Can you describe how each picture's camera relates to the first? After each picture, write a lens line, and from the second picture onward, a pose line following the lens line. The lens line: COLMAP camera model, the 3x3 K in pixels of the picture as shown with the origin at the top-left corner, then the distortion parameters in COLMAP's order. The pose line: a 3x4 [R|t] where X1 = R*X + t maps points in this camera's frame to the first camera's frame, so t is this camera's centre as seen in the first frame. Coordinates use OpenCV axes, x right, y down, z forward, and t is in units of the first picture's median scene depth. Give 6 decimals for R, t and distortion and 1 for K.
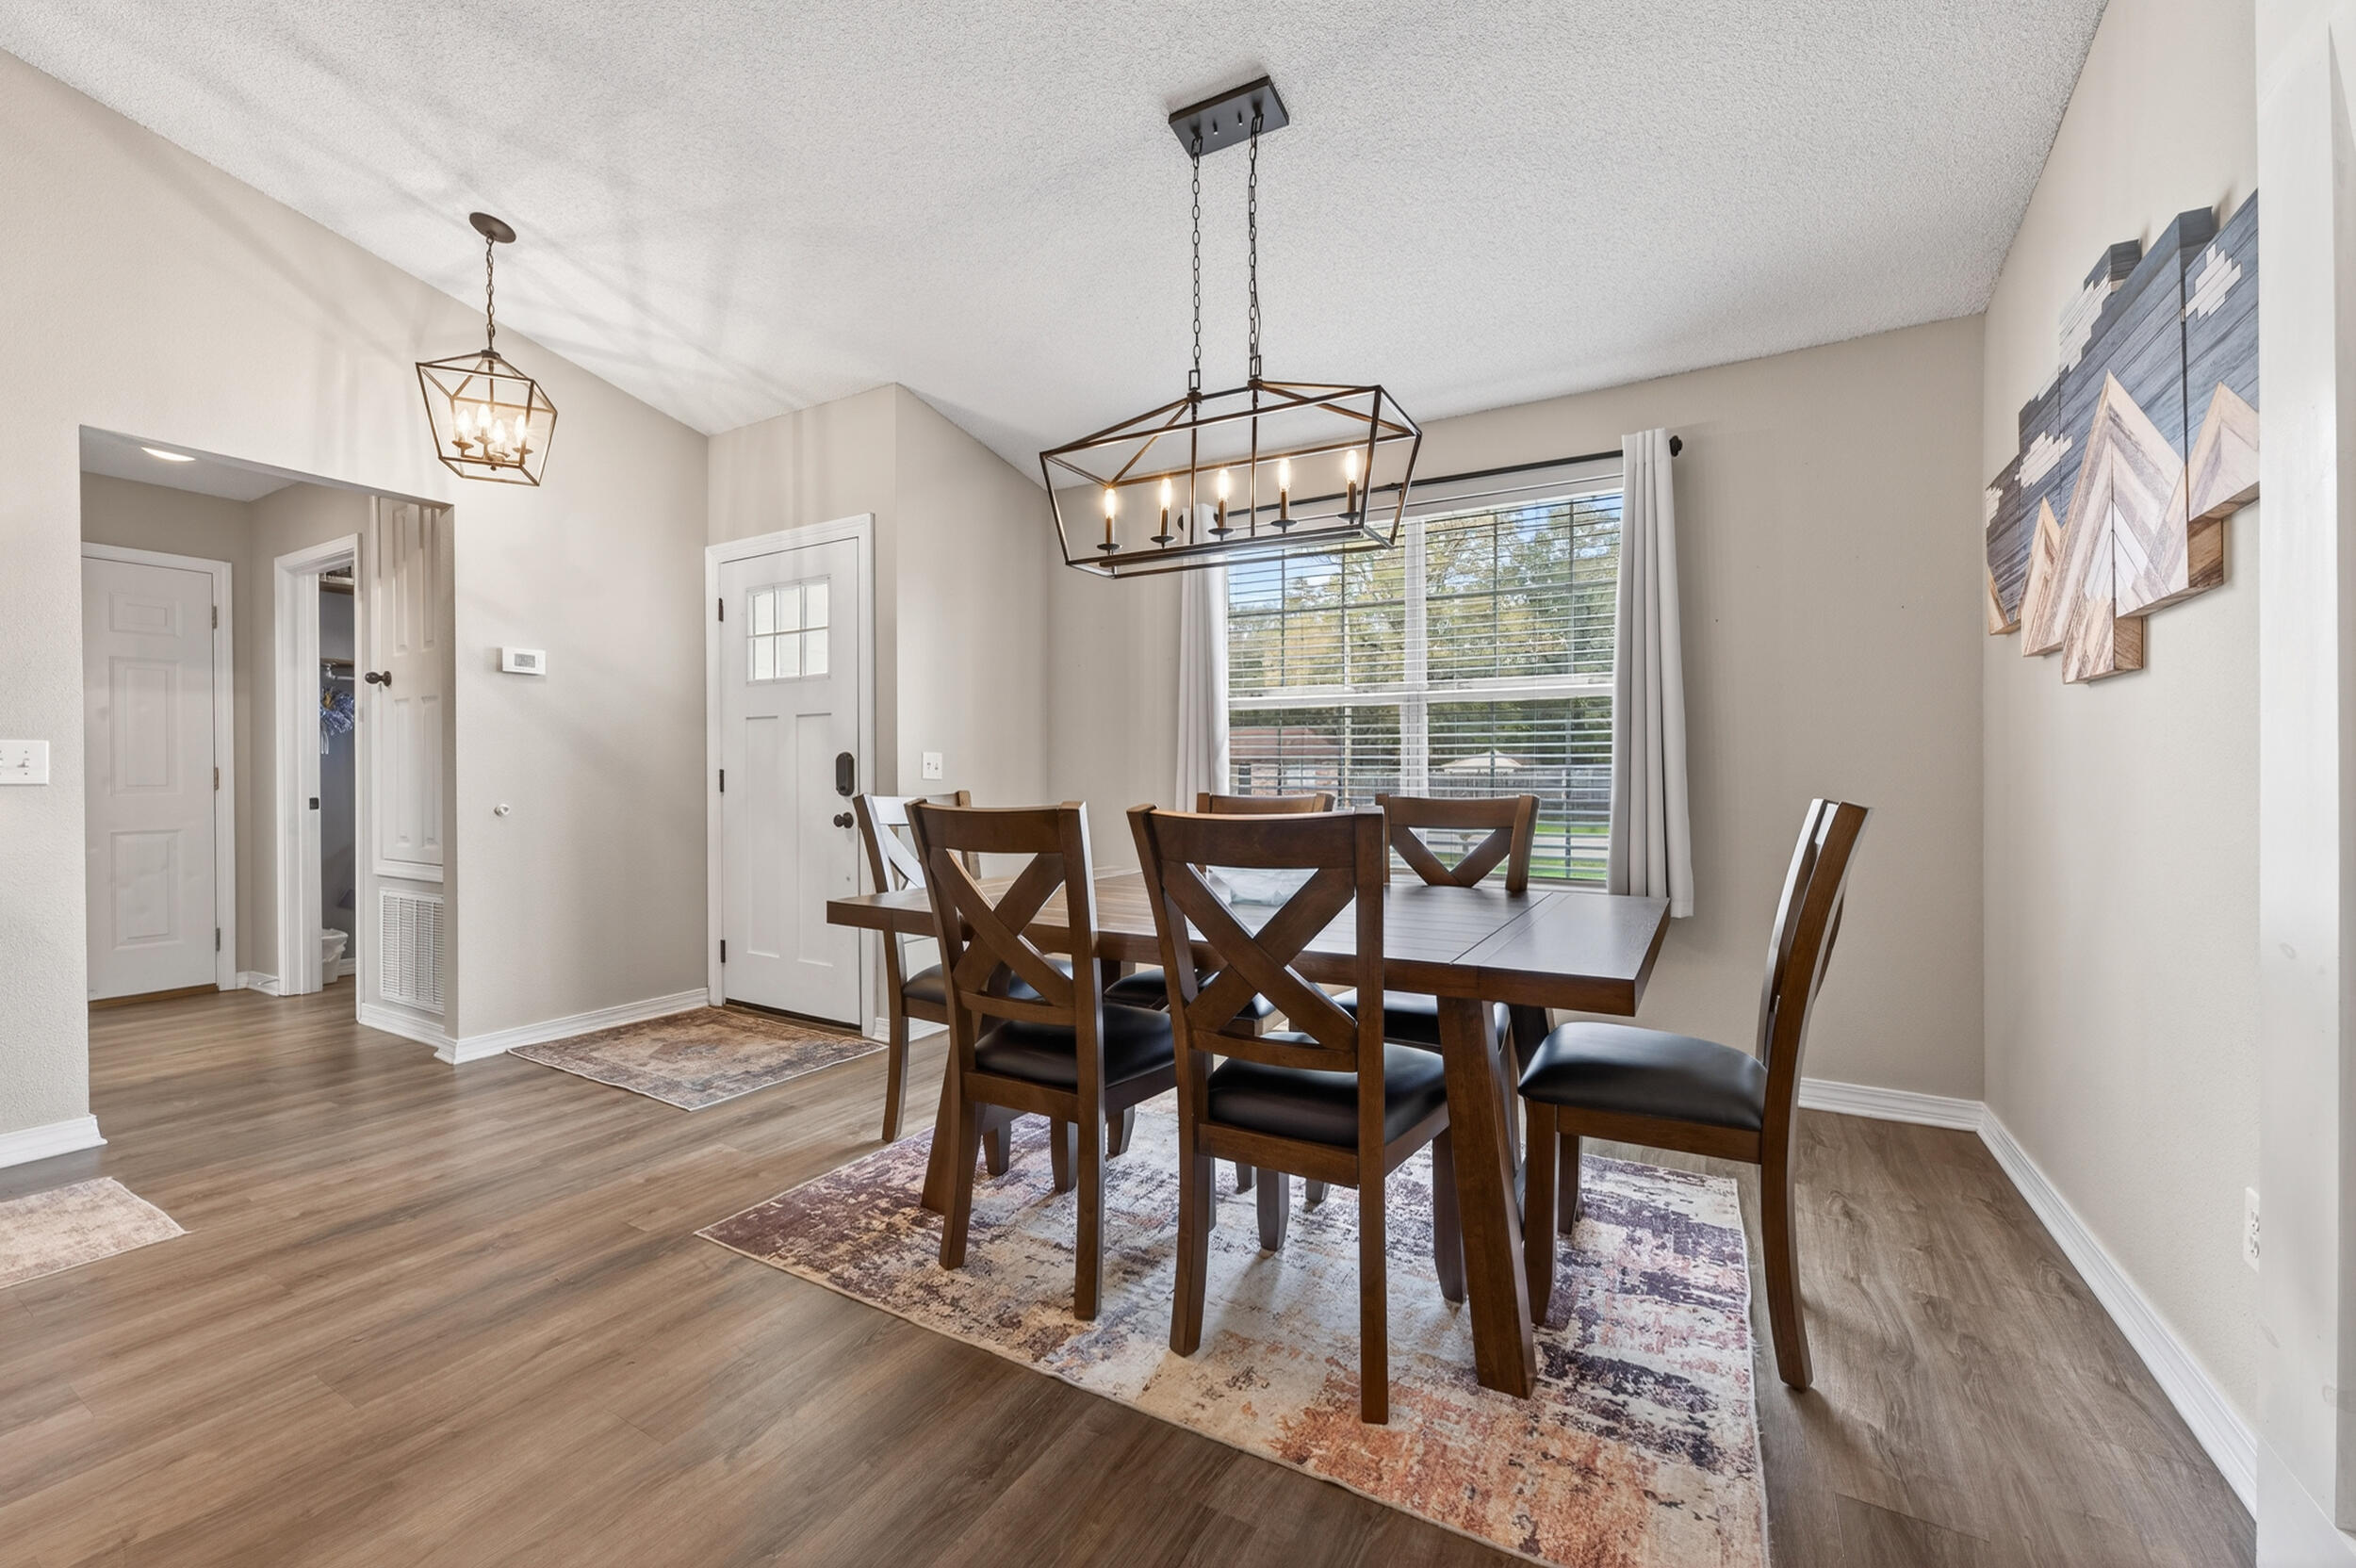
lens RADIAL K [[931.5, 0, 1171.4], [0, 931.5, 787.4], [0, 0, 1]] dist [0.001604, -0.000023]
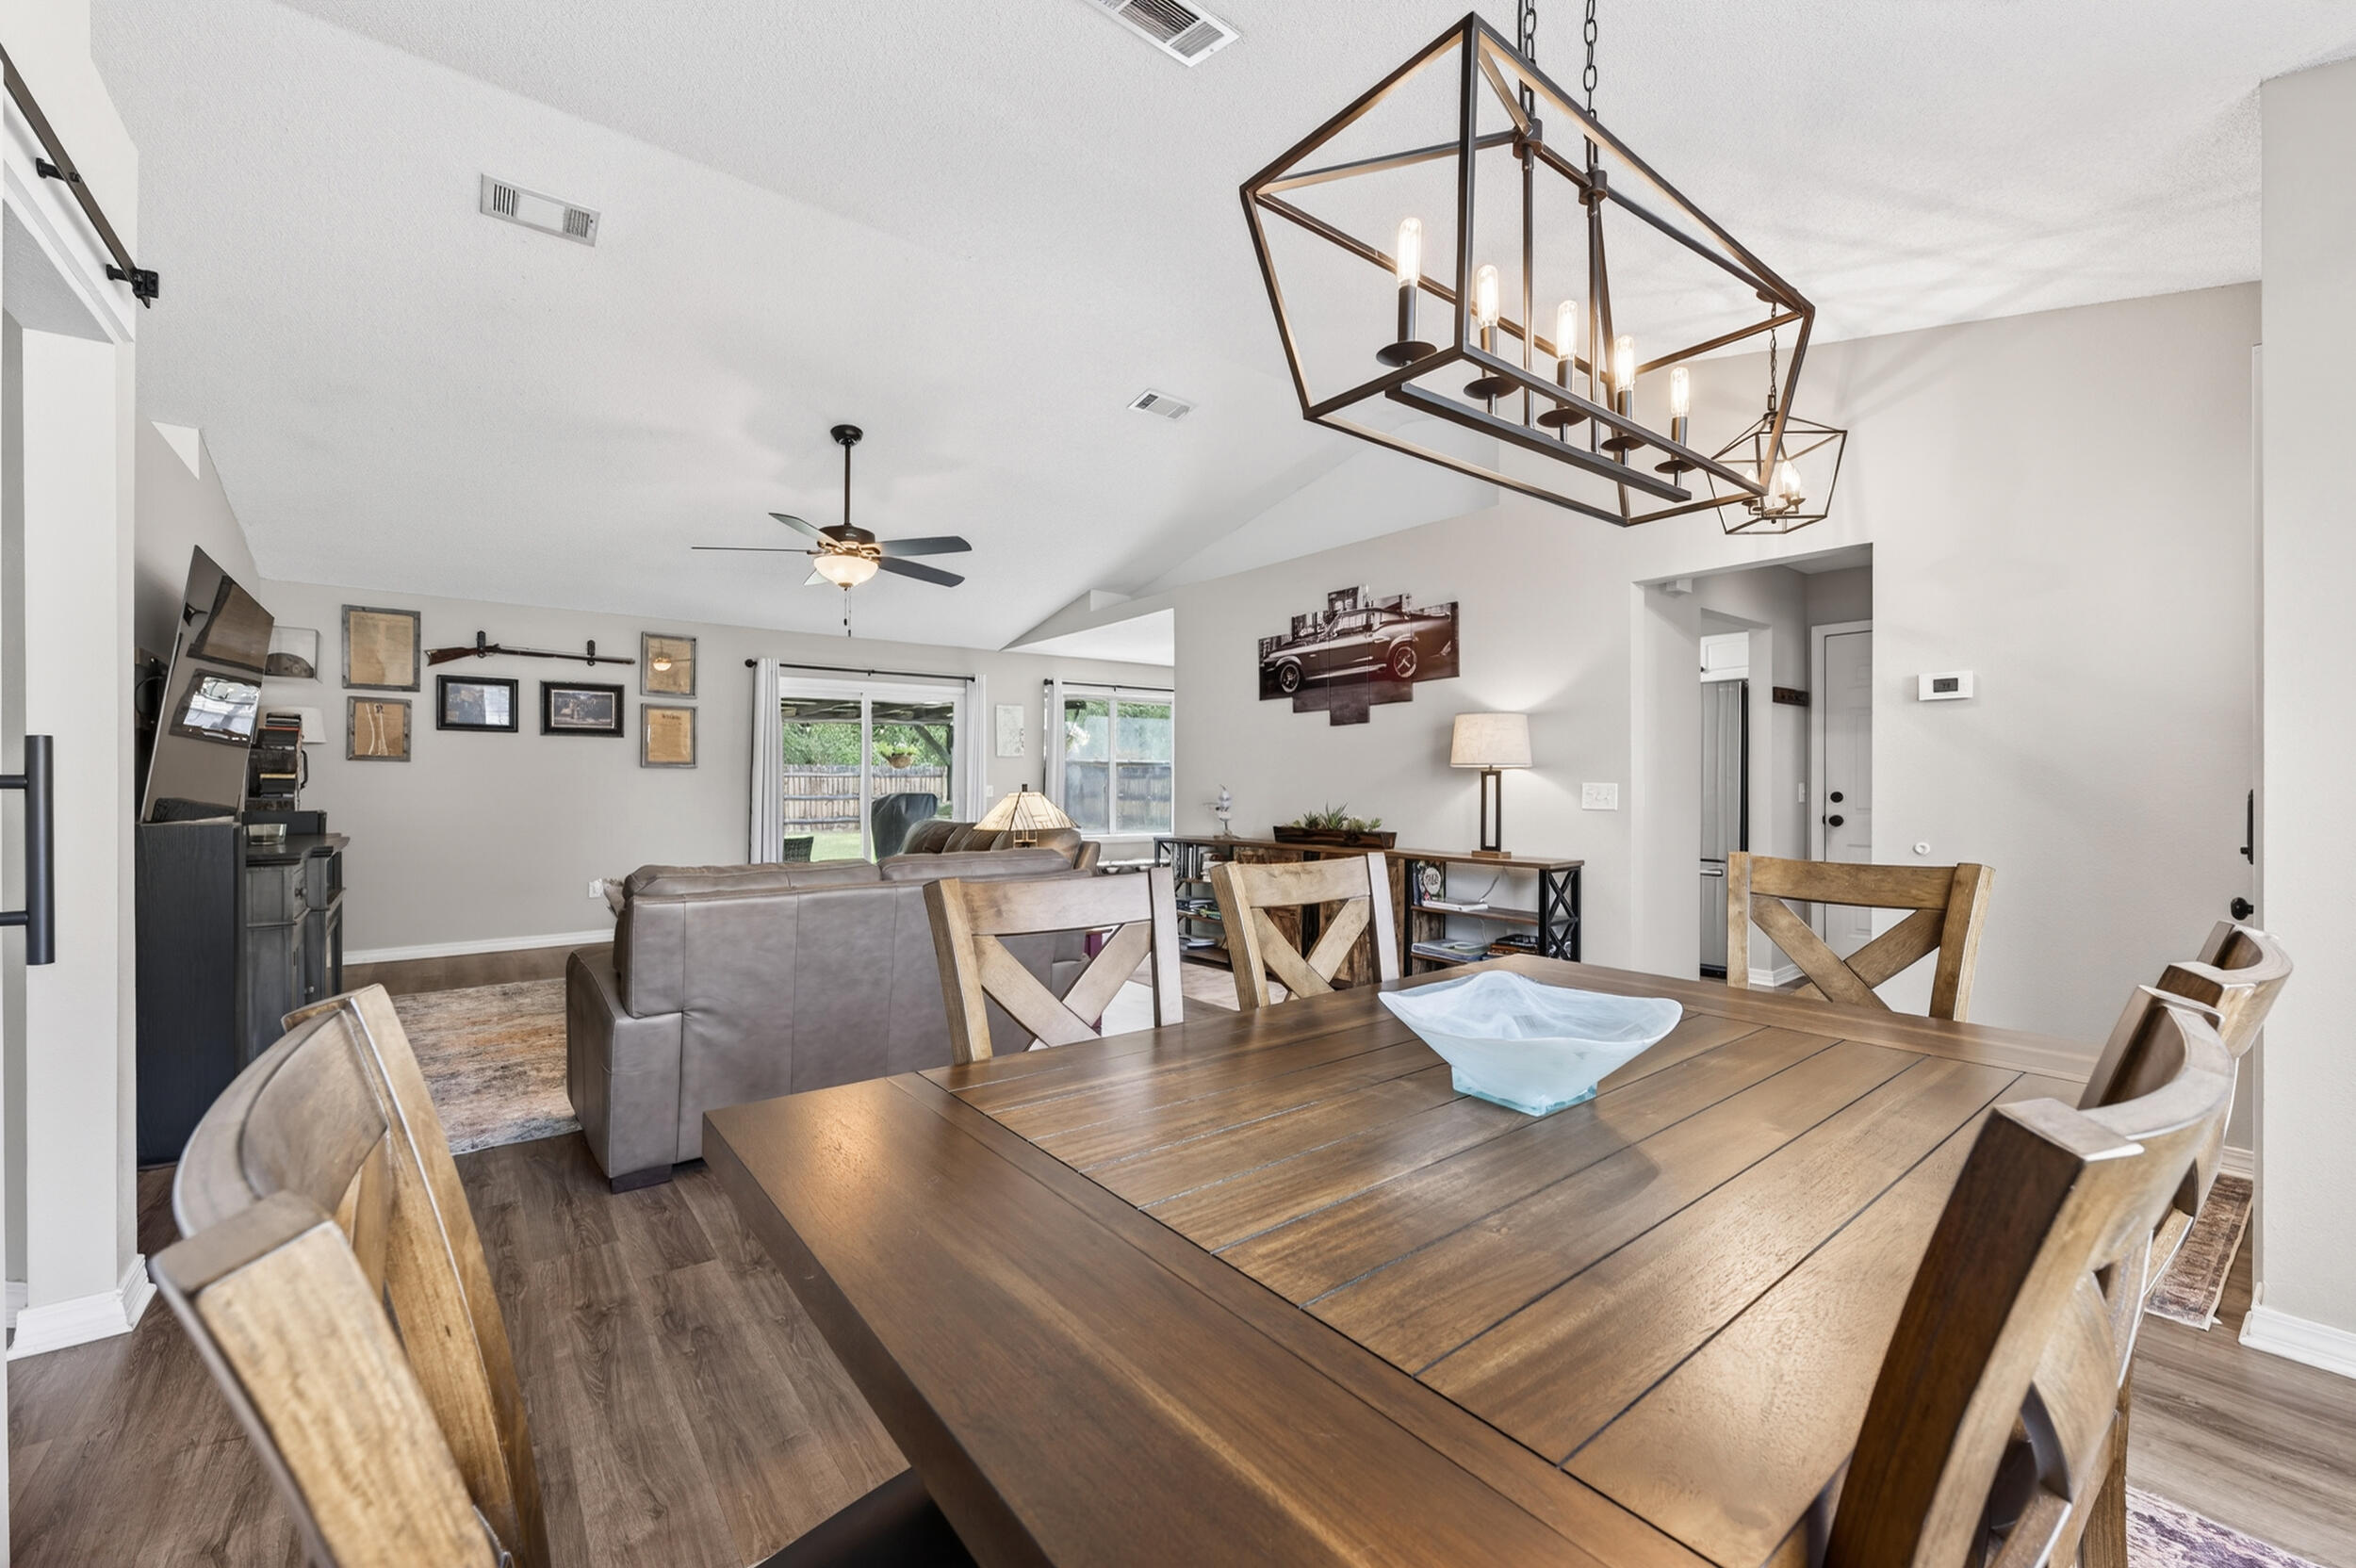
lens RADIAL K [[938.0, 0, 1177.0], [0, 938.0, 793.7], [0, 0, 1]] dist [0.000519, 0.000746]
pose [[-0.367876, 0.014745, -0.929758, 0.501978], [-0.010073, 0.999752, 0.019840, -0.049223], [0.929820, 0.016665, -0.367636, 0.757481]]
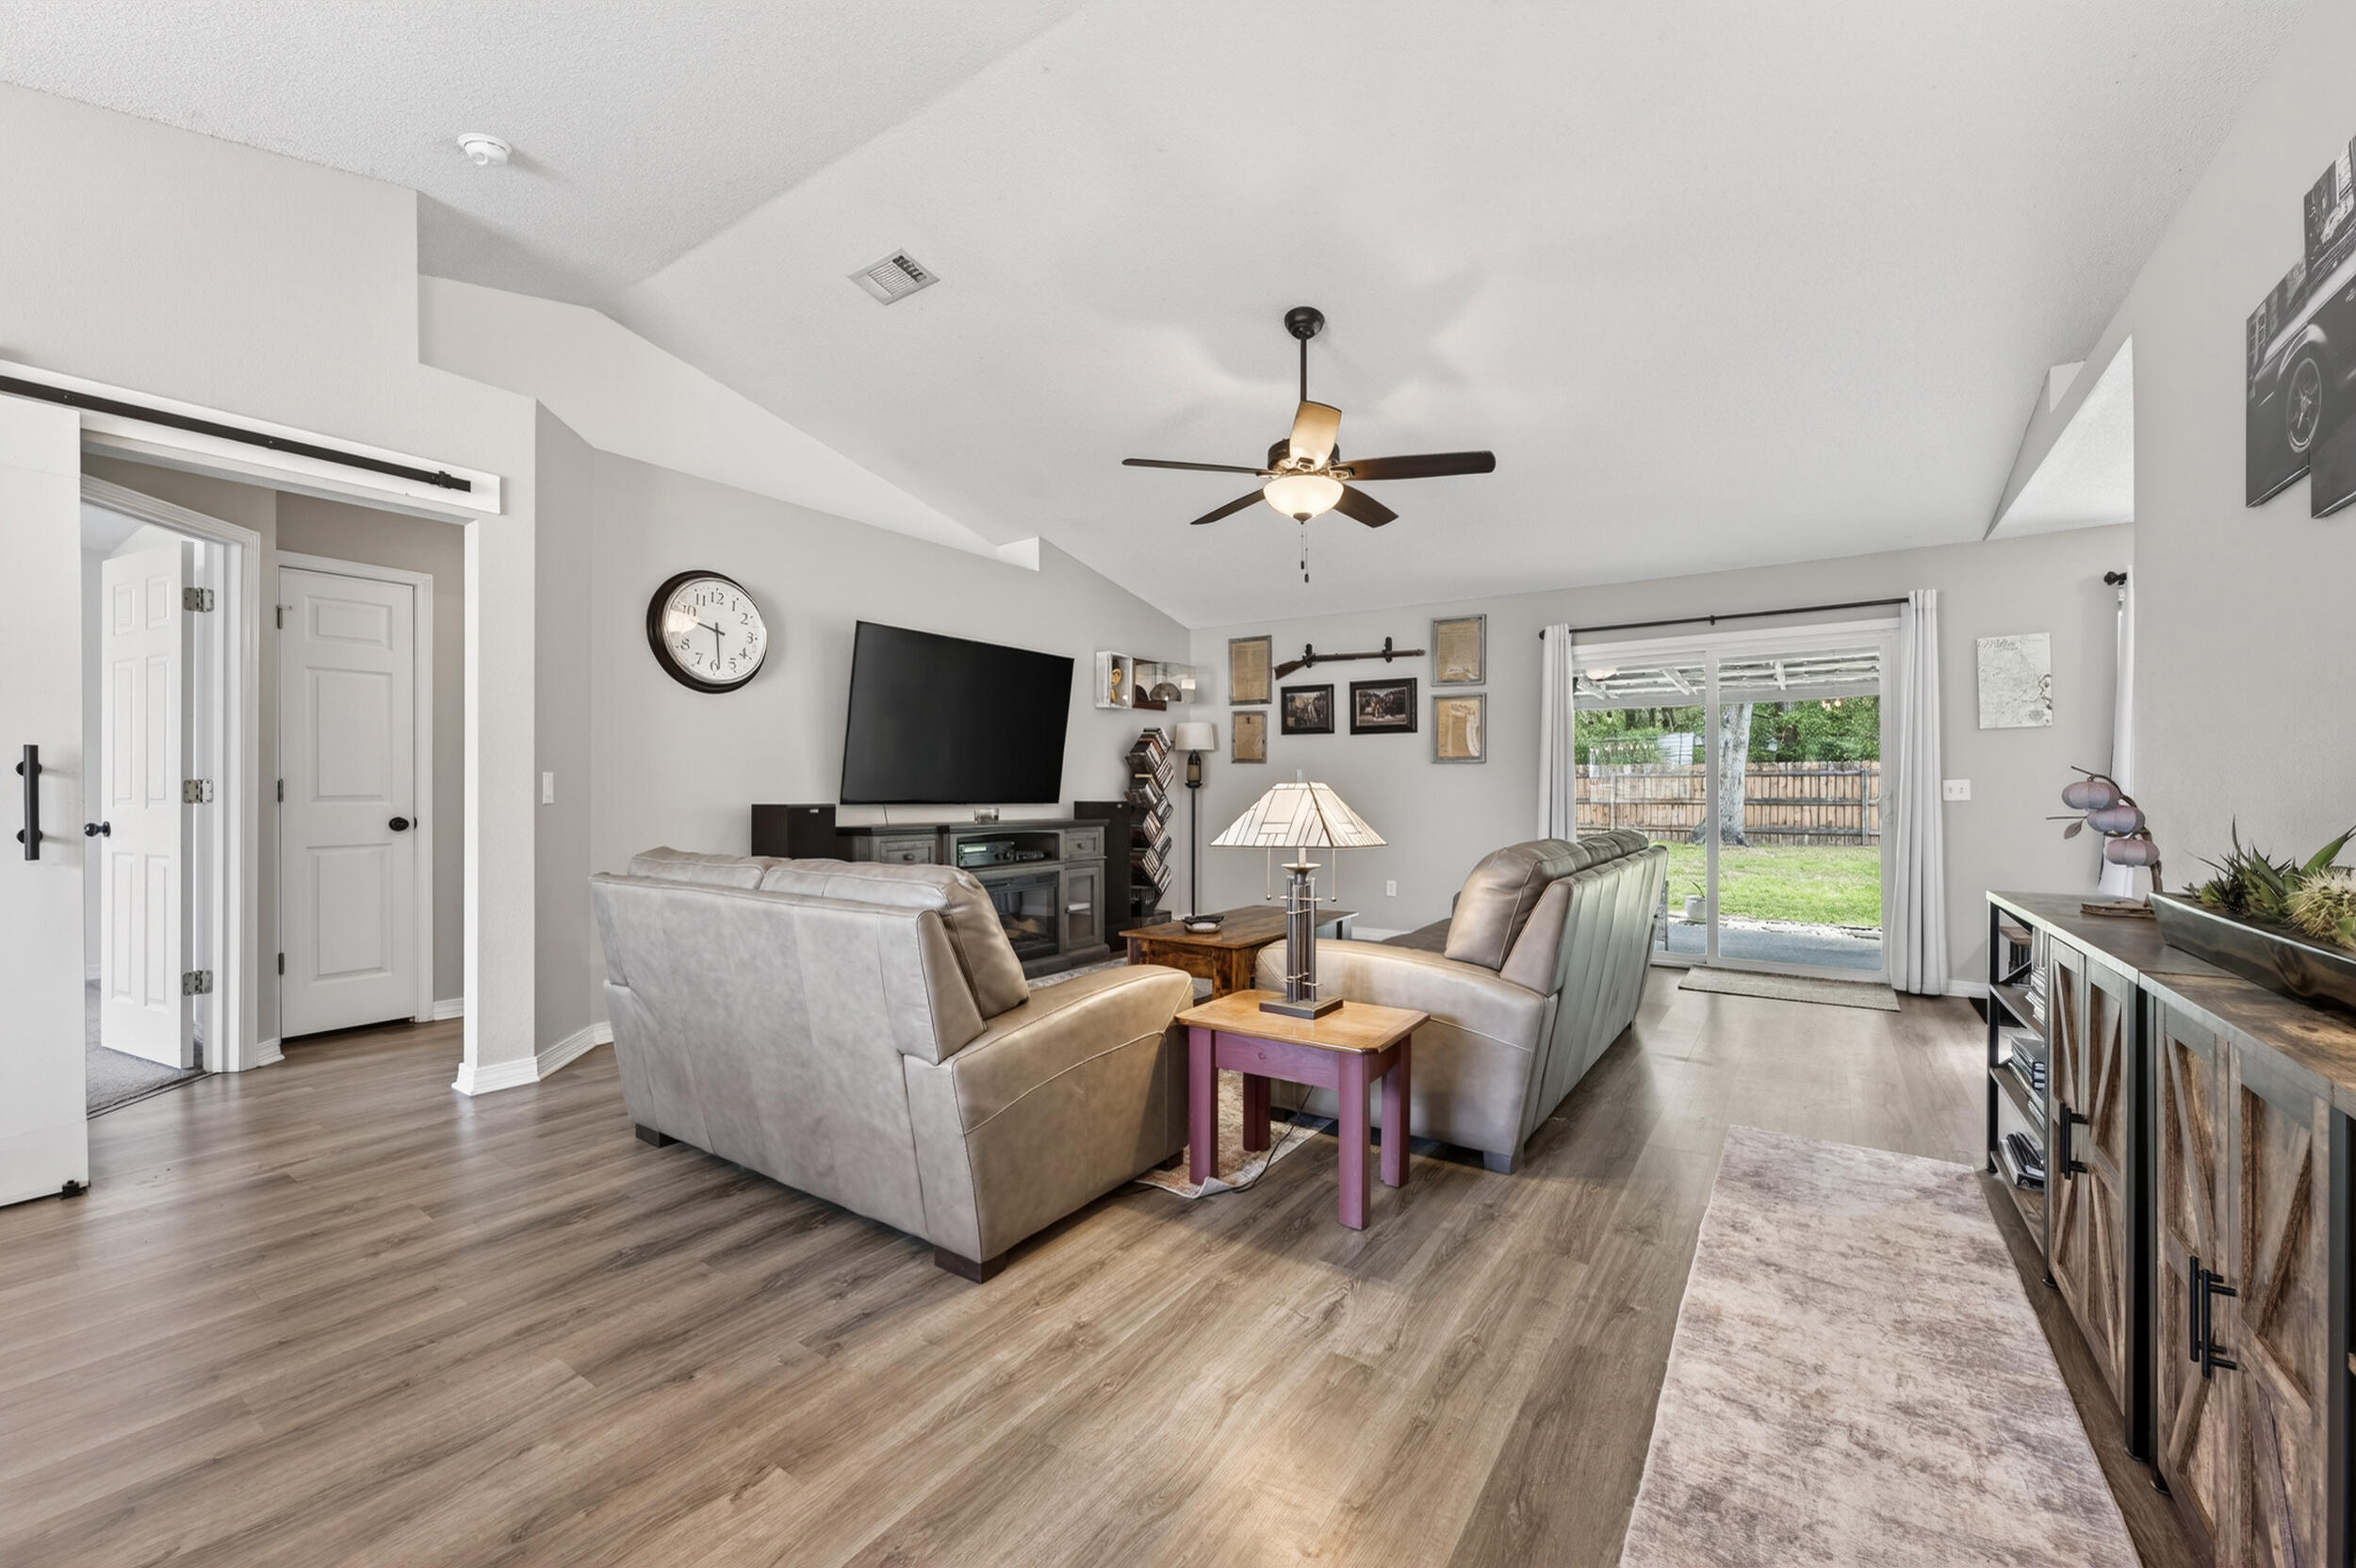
lens RADIAL K [[931.5, 0, 1171.4], [0, 931.5, 787.4], [0, 0, 1]] dist [0.001604, -0.000023]
pose [[-0.997128, 0.004627, 0.075598, -0.714621], [0.005487, 0.999923, 0.011168, -0.026711], [-0.075540, 0.011550, -0.997076, 0.873892]]
